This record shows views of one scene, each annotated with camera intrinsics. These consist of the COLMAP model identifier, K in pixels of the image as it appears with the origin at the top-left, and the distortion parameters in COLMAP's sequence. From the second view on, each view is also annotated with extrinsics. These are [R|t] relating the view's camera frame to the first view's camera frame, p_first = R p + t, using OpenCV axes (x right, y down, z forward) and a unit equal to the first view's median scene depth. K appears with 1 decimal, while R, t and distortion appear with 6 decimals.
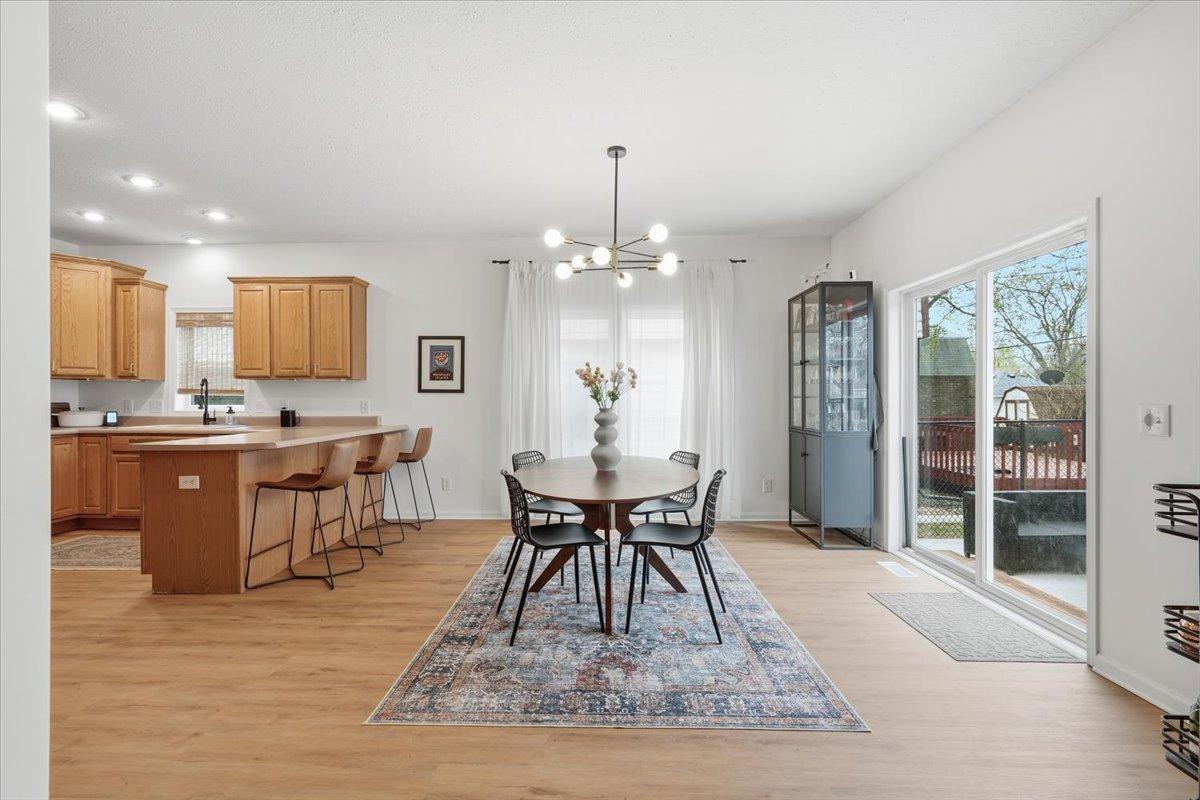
lens RADIAL K [[545.3, 0, 593.8], [0, 545.3, 399.0], [0, 0, 1]] dist [-0.002400, 0.002220]
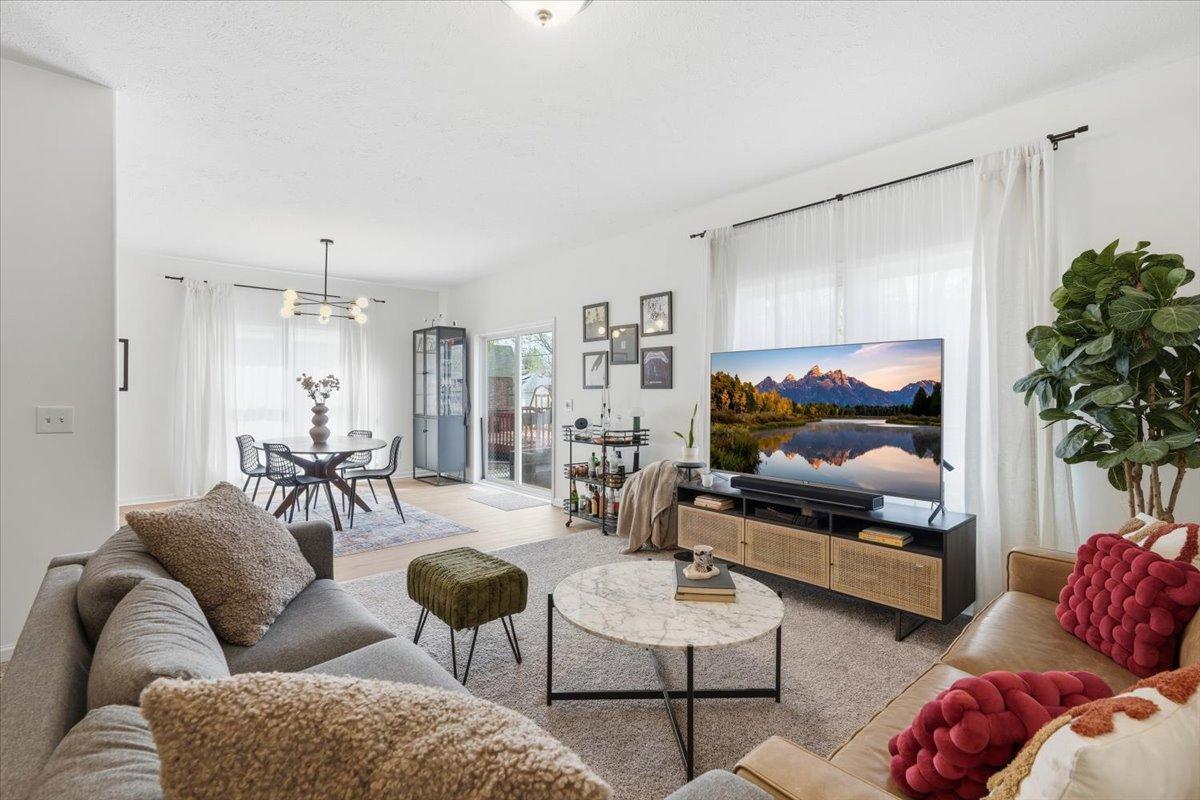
lens RADIAL K [[545.3, 0, 592.6], [0, 545.3, 397.5], [0, 0, 1]] dist [-0.002400, 0.002220]
pose [[0.734390, -0.005388, 0.678706, -0.298598], [-0.001445, 0.999954, 0.009502, -0.009813], [-0.678726, -0.007959, 0.734348, -0.443207]]
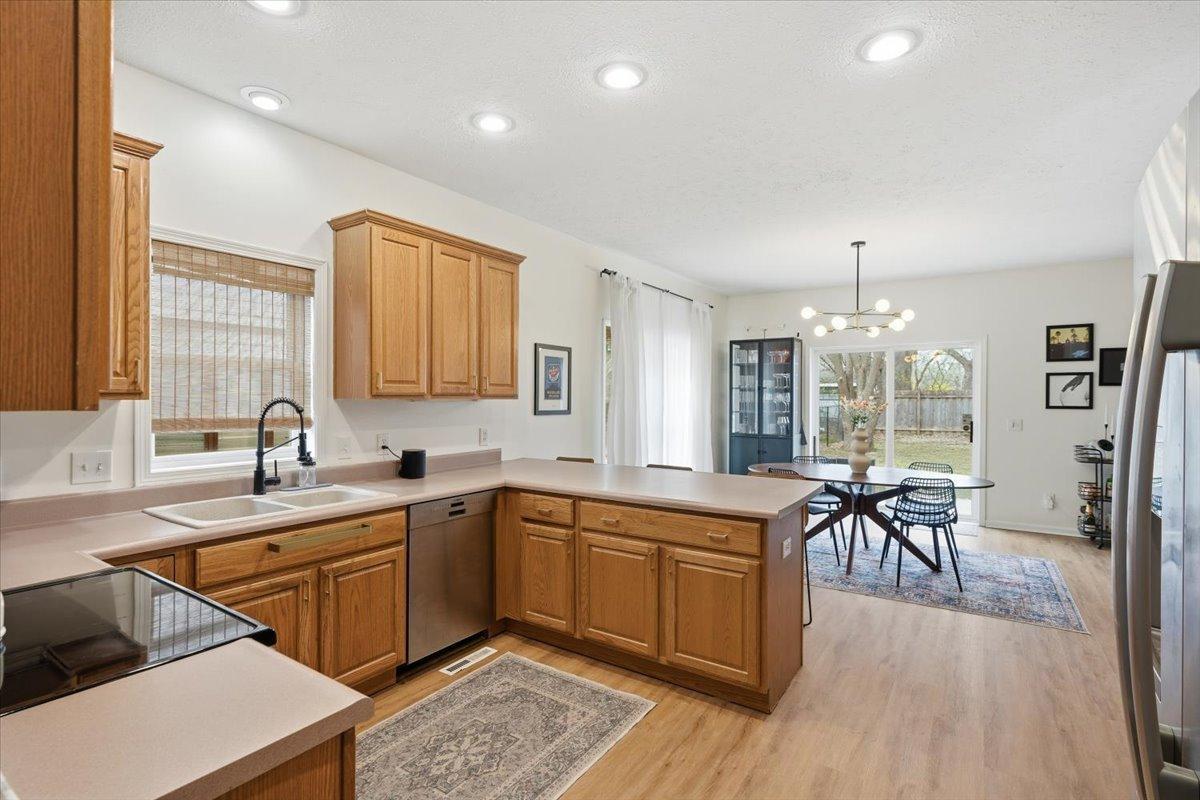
lens RADIAL K [[545.3, 0, 611.2], [0, 545.3, 402.7], [0, 0, 1]] dist [-0.002400, 0.002220]
pose [[0.541596, -0.006784, 0.840612, -0.940160], [-0.001135, 0.999961, 0.008801, -0.037075], [-0.840638, -0.005721, 0.541566, 0.490632]]
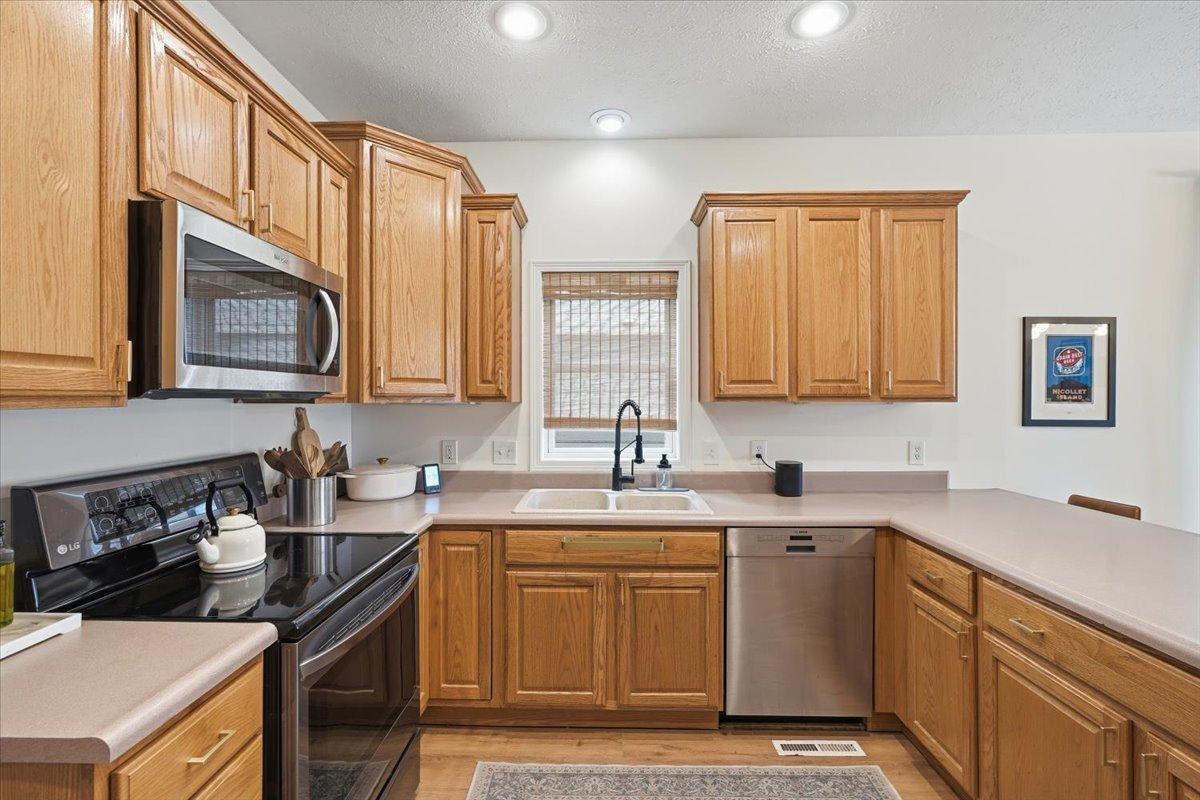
lens RADIAL K [[545.3, 0, 607.9], [0, 545.3, 400.6], [0, 0, 1]] dist [-0.002400, 0.002220]
pose [[0.999970, -0.000353, 0.007753, -0.730708], [0.000330, 0.999996, 0.002881, -0.037975], [-0.007754, -0.002878, 0.999966, 0.494001]]
